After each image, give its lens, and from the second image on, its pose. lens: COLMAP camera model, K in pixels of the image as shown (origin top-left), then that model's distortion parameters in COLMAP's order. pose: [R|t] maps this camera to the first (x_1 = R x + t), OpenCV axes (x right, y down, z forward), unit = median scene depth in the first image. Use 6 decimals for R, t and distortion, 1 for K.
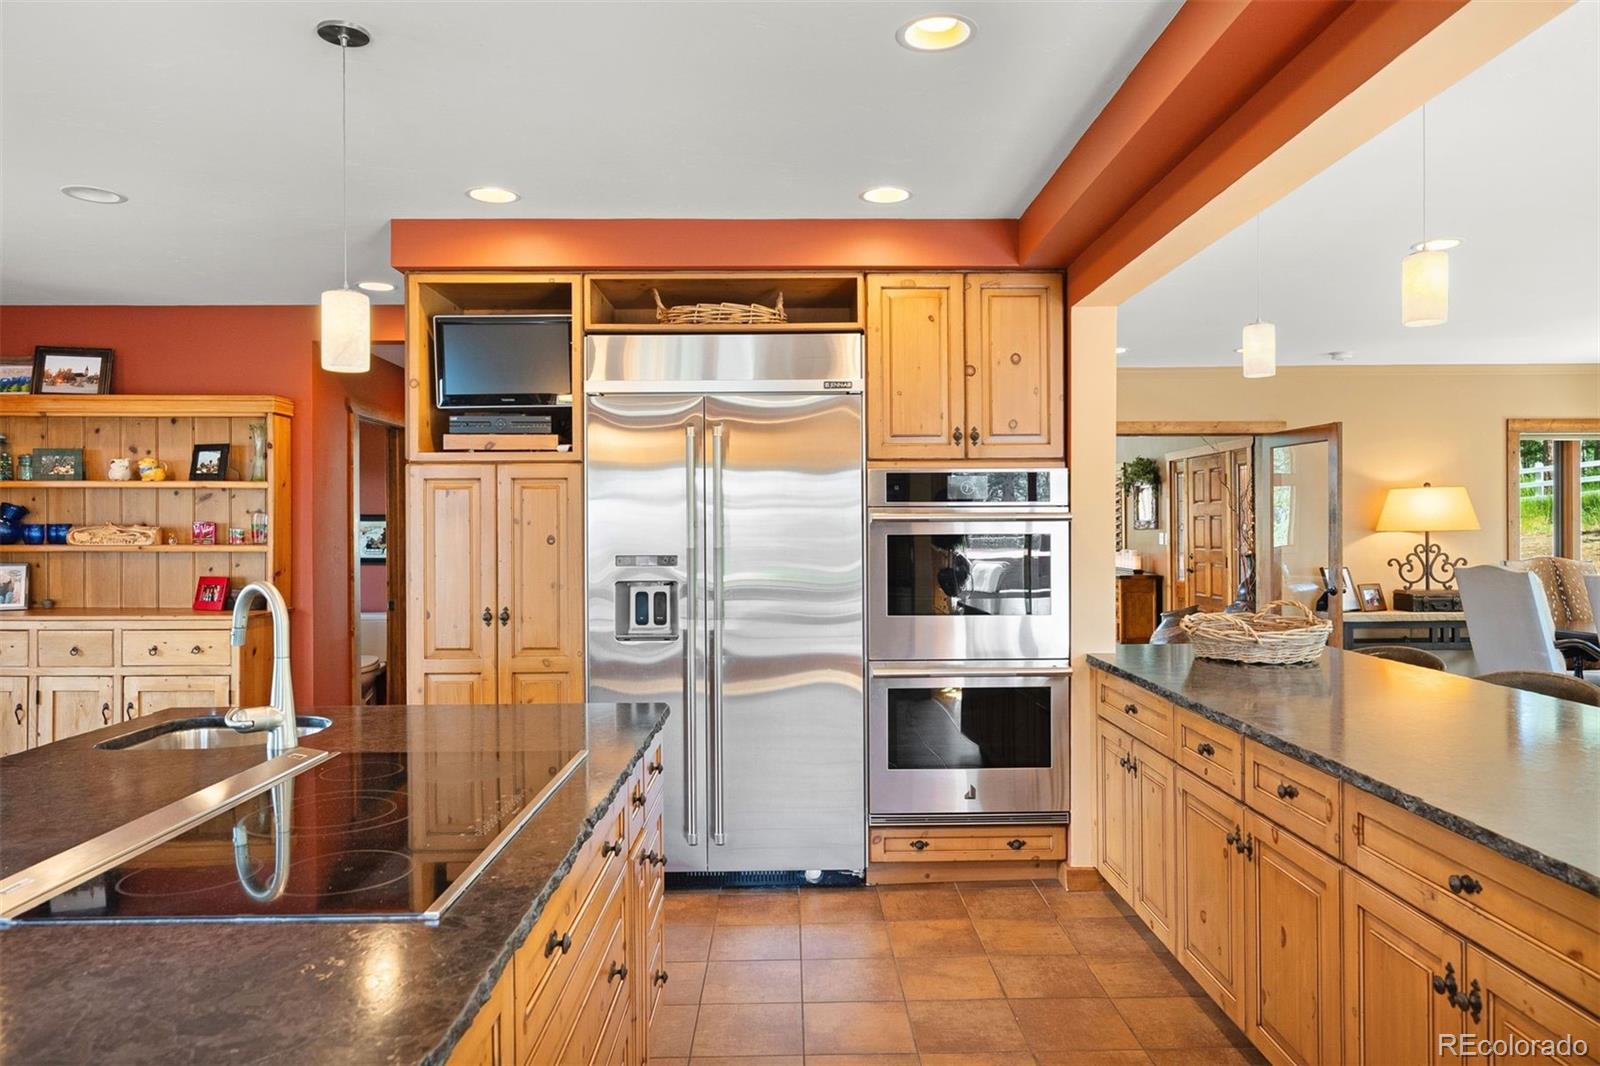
lens RADIAL K [[989.6, 0, 793.4], [0, 989.6, 533.8], [0, 0, 1]] dist [0.003879, -0.000898]
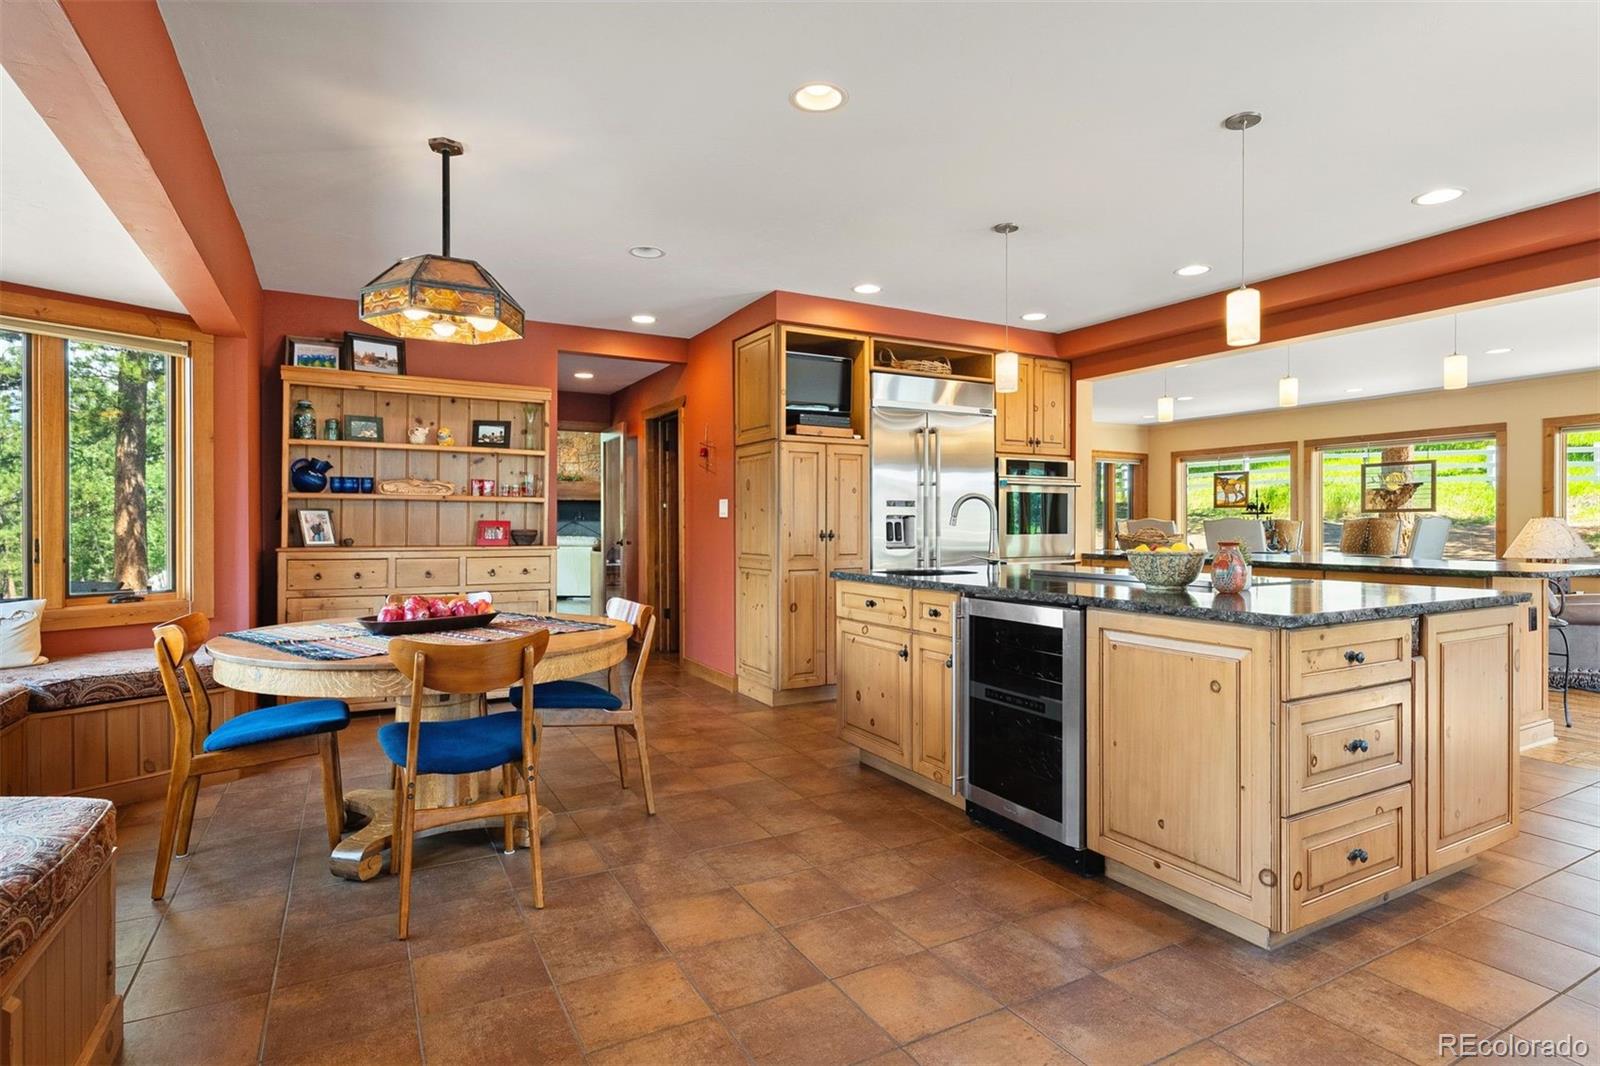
lens RADIAL K [[811.7, 0, 797.4], [0, 811.7, 530.7], [0, 0, 1]] dist [0.007371, 0.000698]
pose [[0.891729, 0.000611, 0.452570, -0.723593], [-0.001644, 0.999997, 0.001889, 0.054574], [-0.452567, -0.002429, 0.891727, -0.153623]]
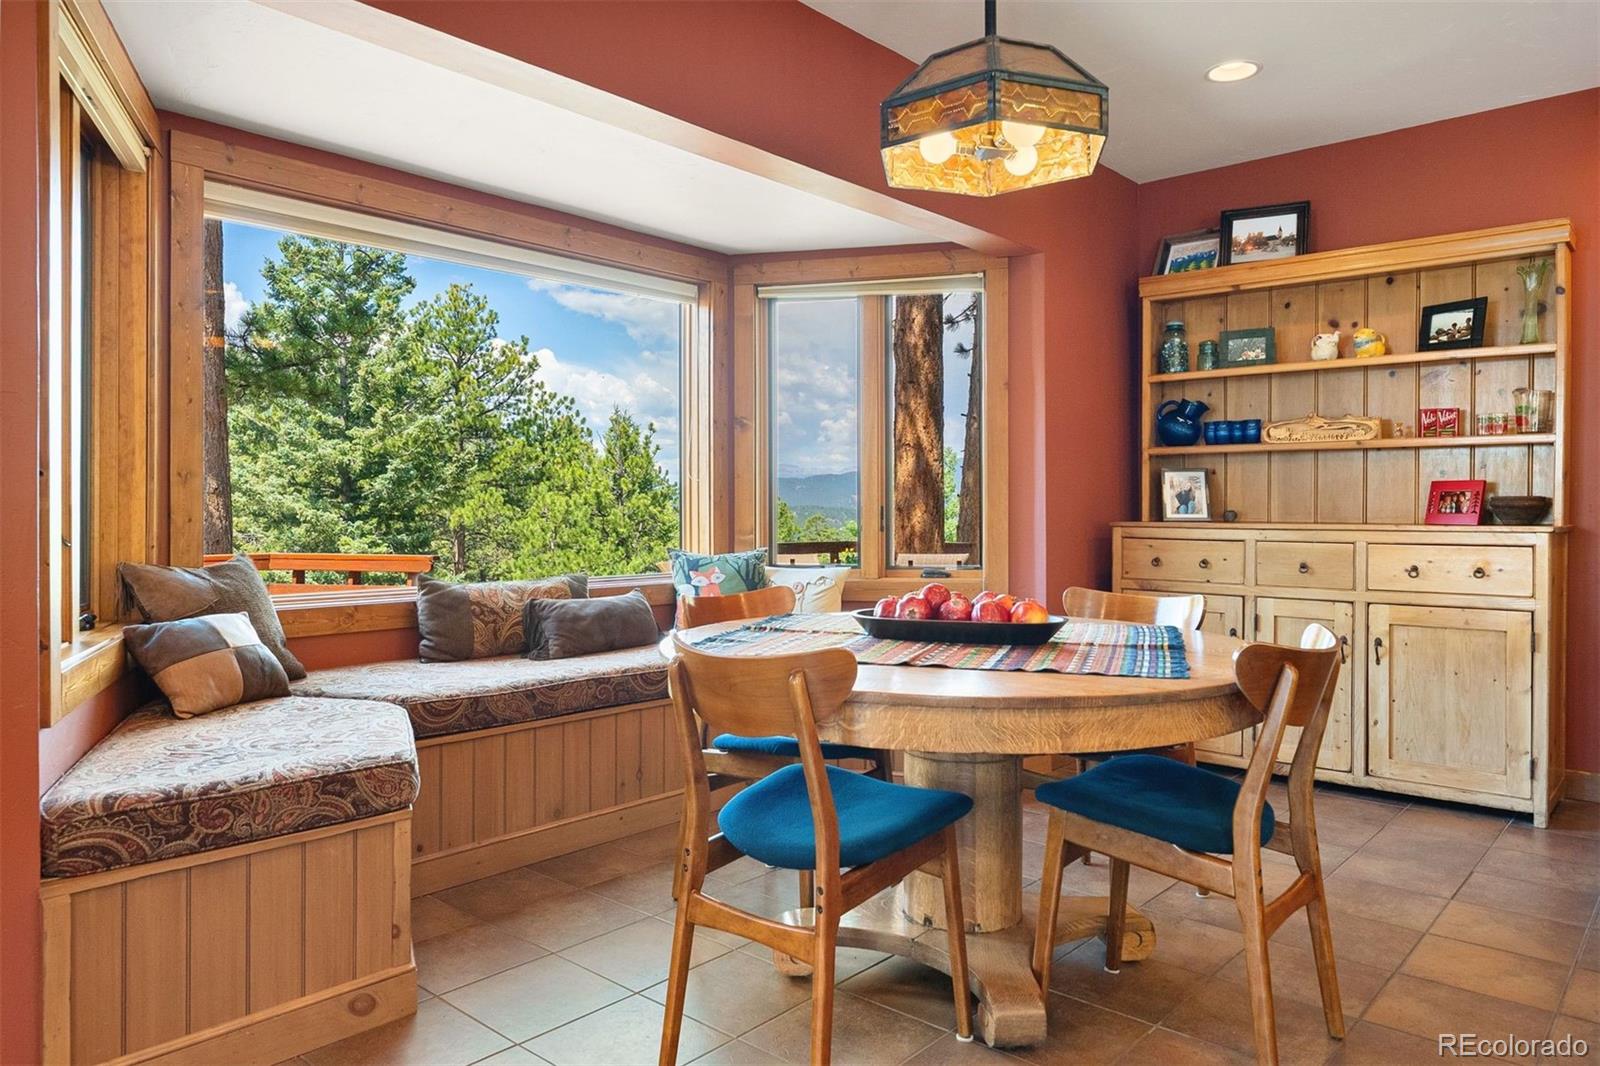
lens RADIAL K [[1084.6, 0, 791.3], [0, 1084.6, 509.0], [0, 0, 1]] dist [0.003651, 0.001485]
pose [[0.730251, 0.002626, -0.683174, -0.398644], [-0.003188, 0.999995, 0.000437, 0.066724], [0.683172, 0.001859, 0.730255, 0.068985]]
